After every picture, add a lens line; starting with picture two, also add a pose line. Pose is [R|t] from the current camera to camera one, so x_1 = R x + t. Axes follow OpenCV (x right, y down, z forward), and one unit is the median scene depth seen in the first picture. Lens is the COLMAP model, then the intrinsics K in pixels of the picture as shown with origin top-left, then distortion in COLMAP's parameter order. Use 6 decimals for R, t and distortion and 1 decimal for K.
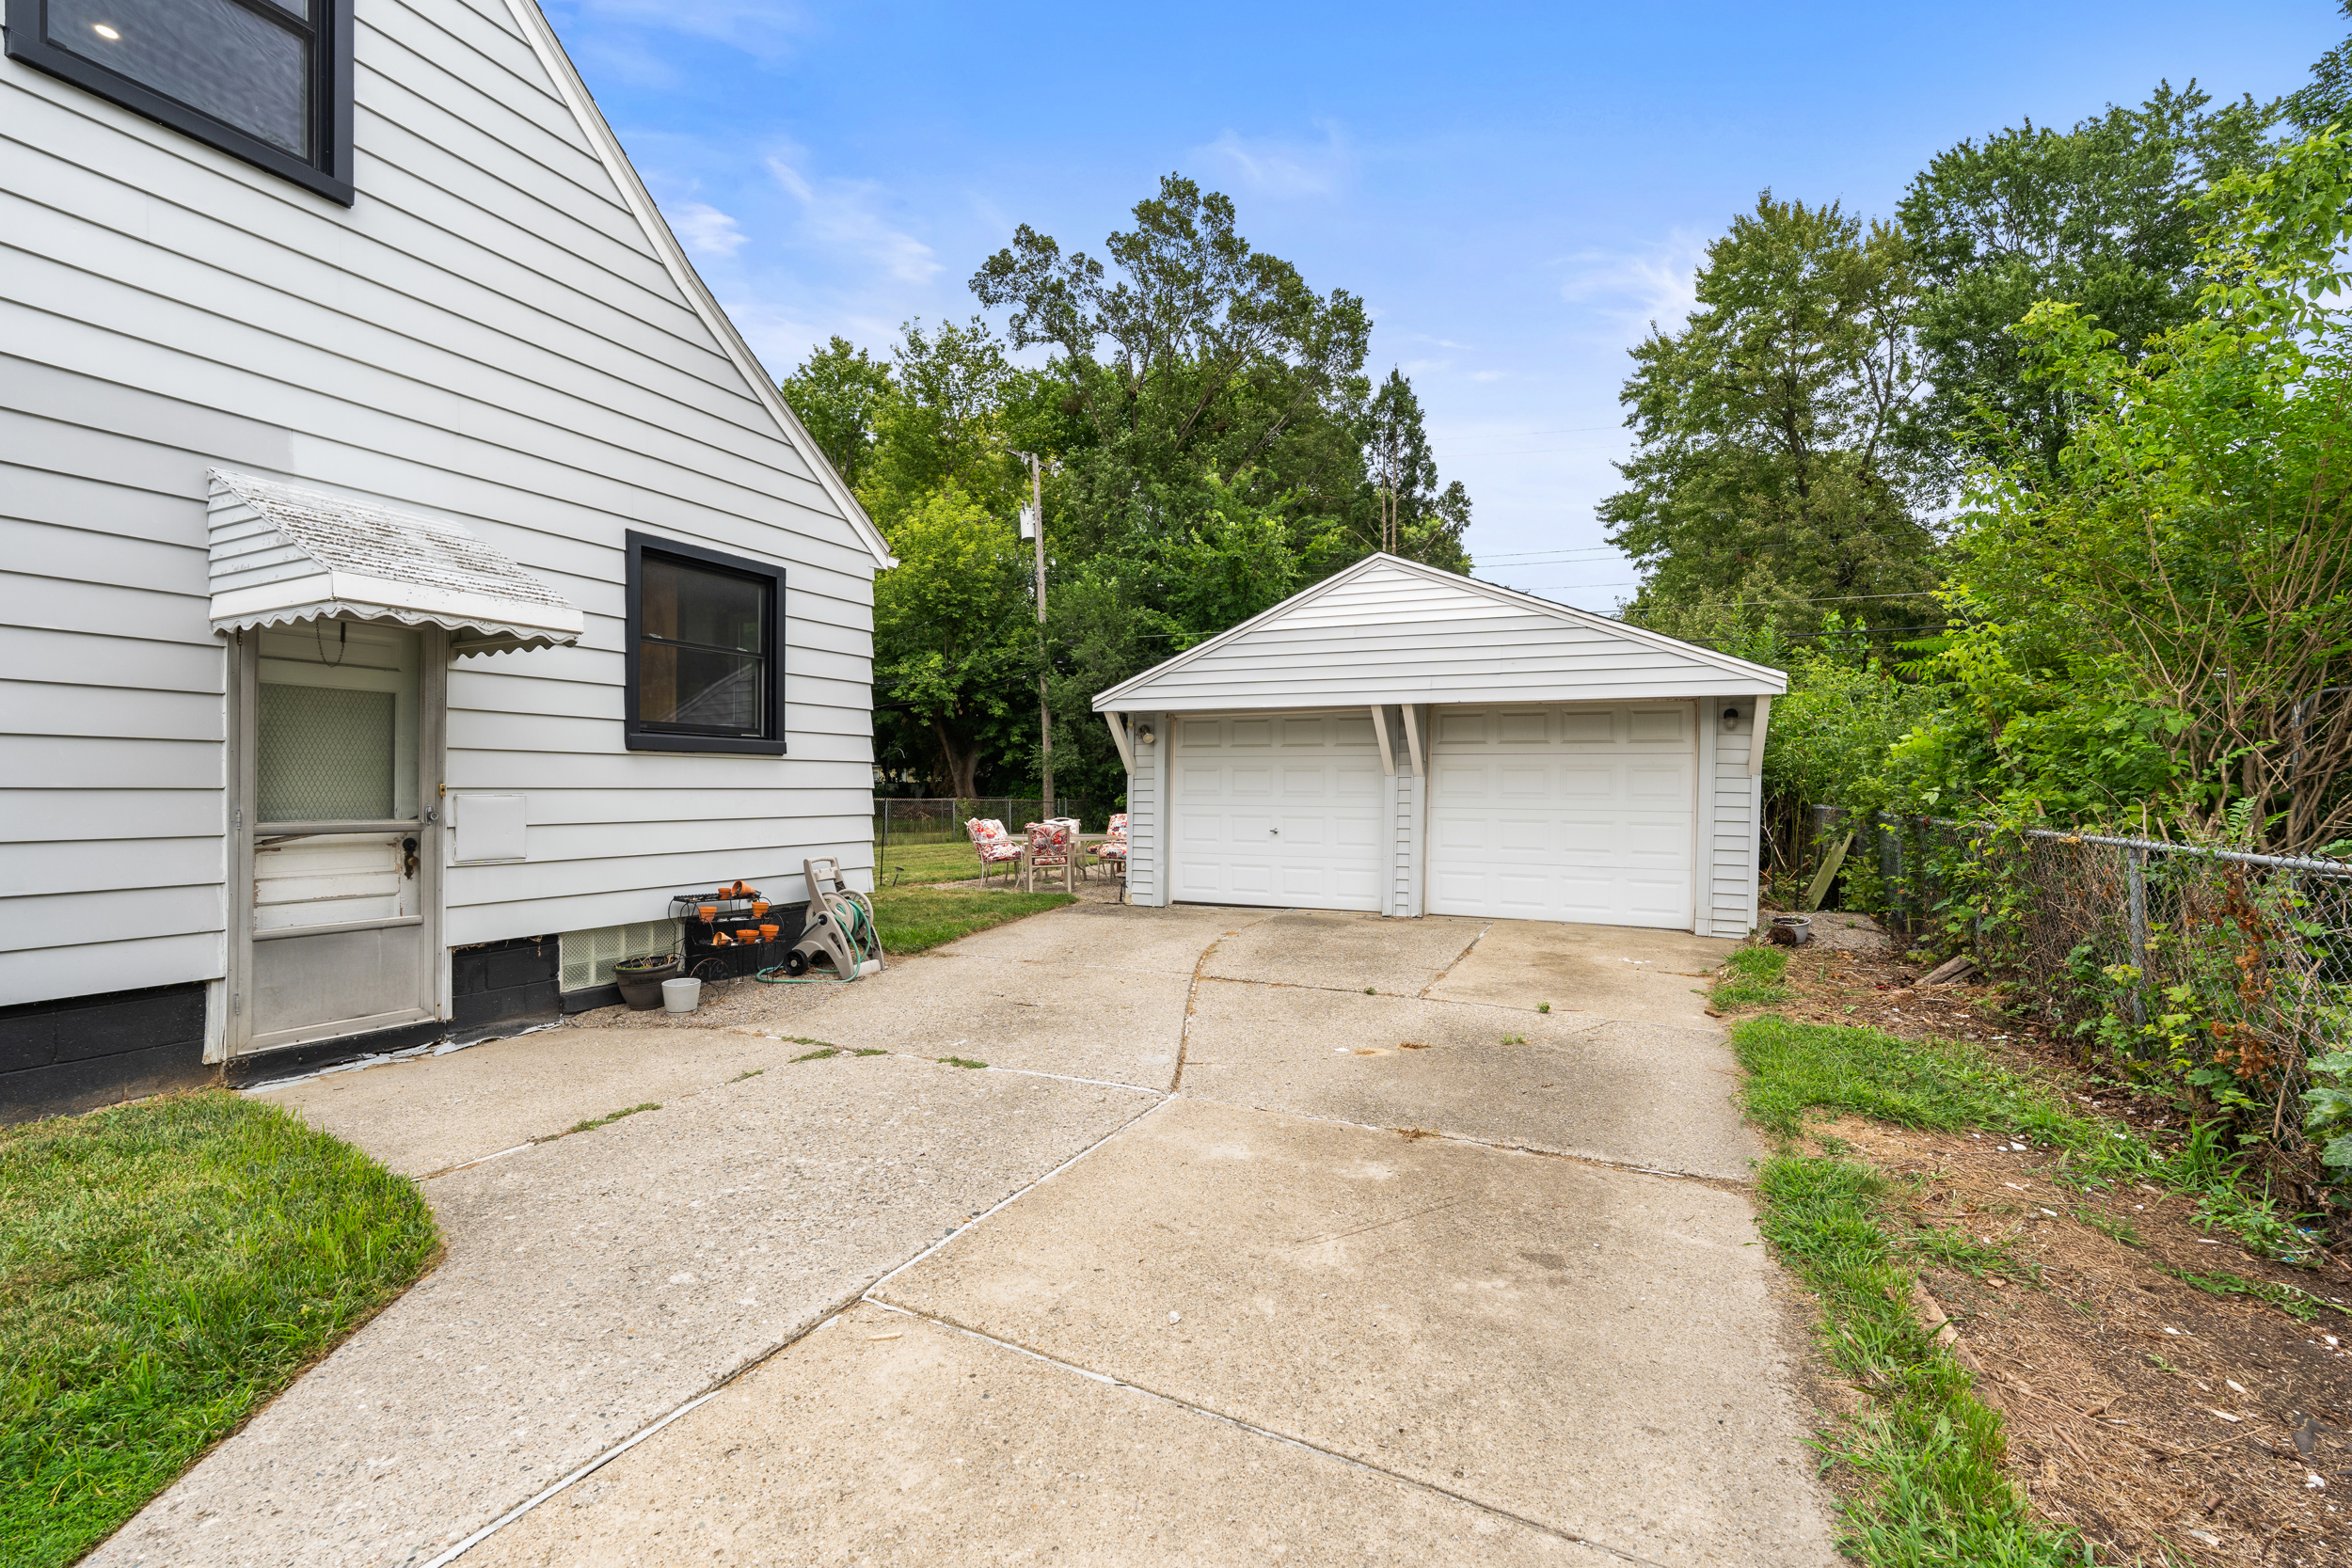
lens RADIAL K [[1067.7, 0, 1192.5], [0, 1067.7, 796.8], [0, 0, 1]] dist [-0.004081, 0.000534]
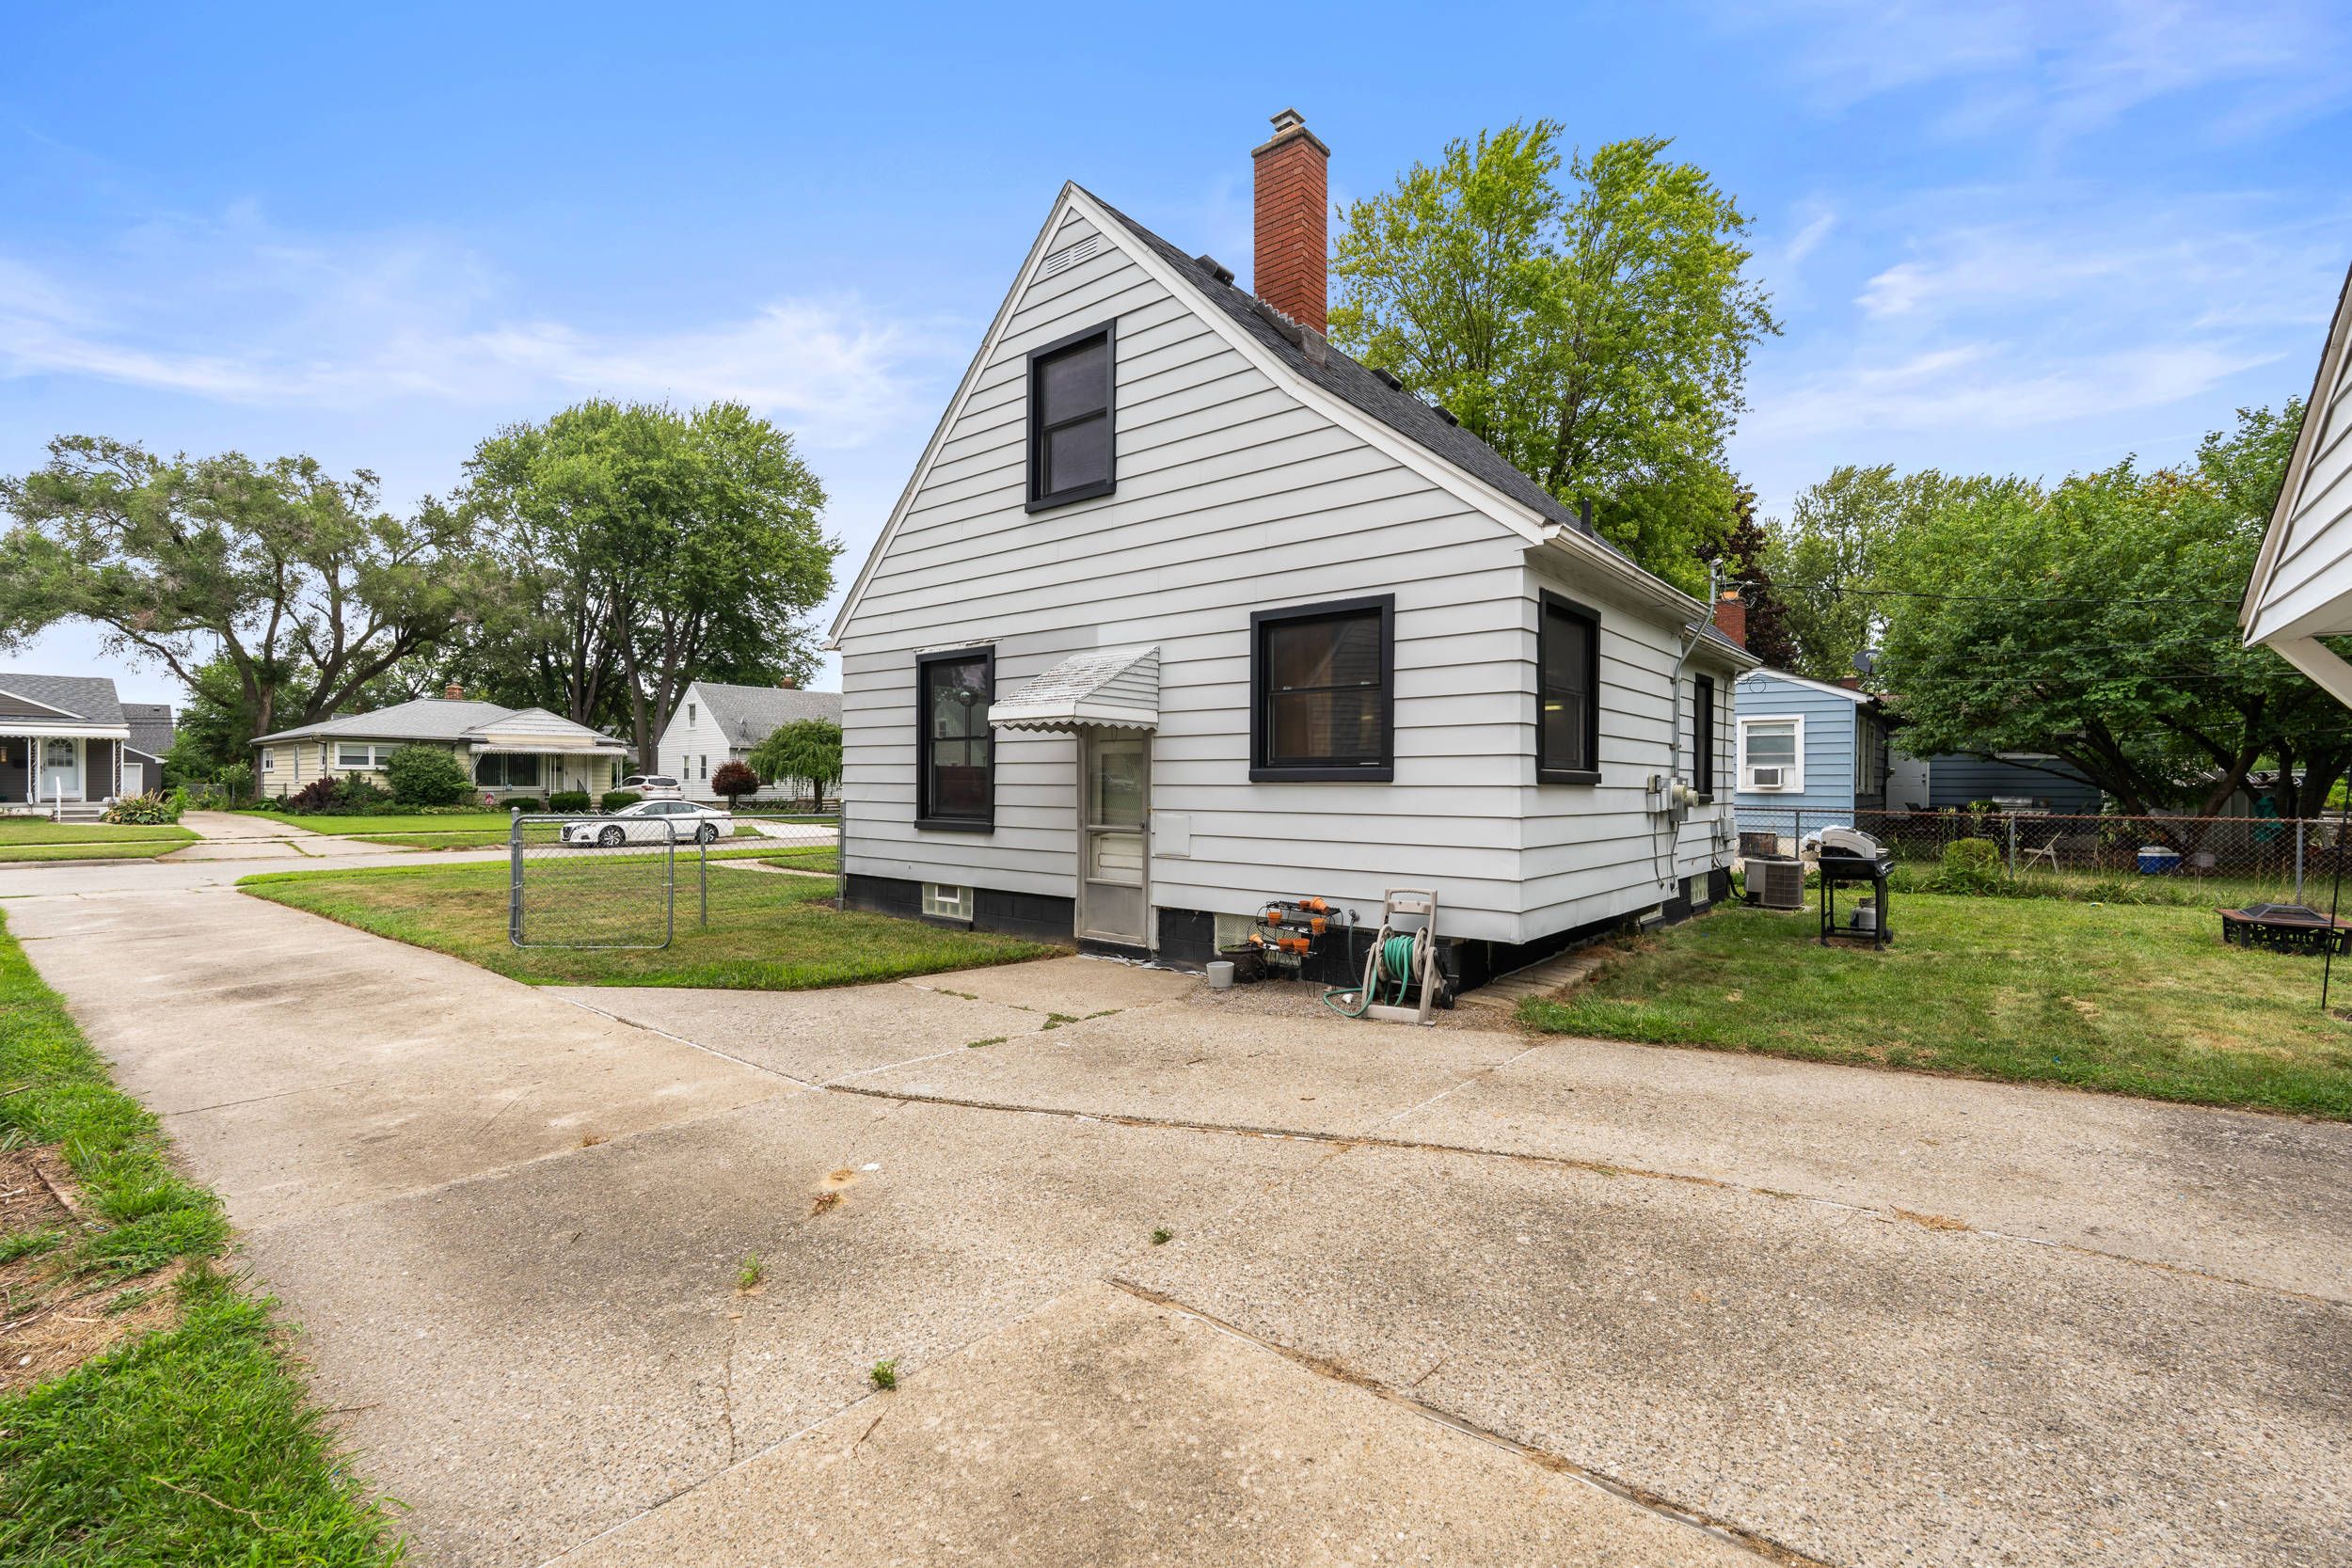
lens RADIAL K [[1069.4, 0, 1176.0], [0, 1069.4, 784.0], [0, 0, 1]] dist [-0.003739, 0.000295]
pose [[-0.296100, 0.000574, -0.955157, 0.866080], [-0.009742, 0.999946, 0.003621, -0.052902], [0.955107, 0.010377, -0.296079, 1.516815]]
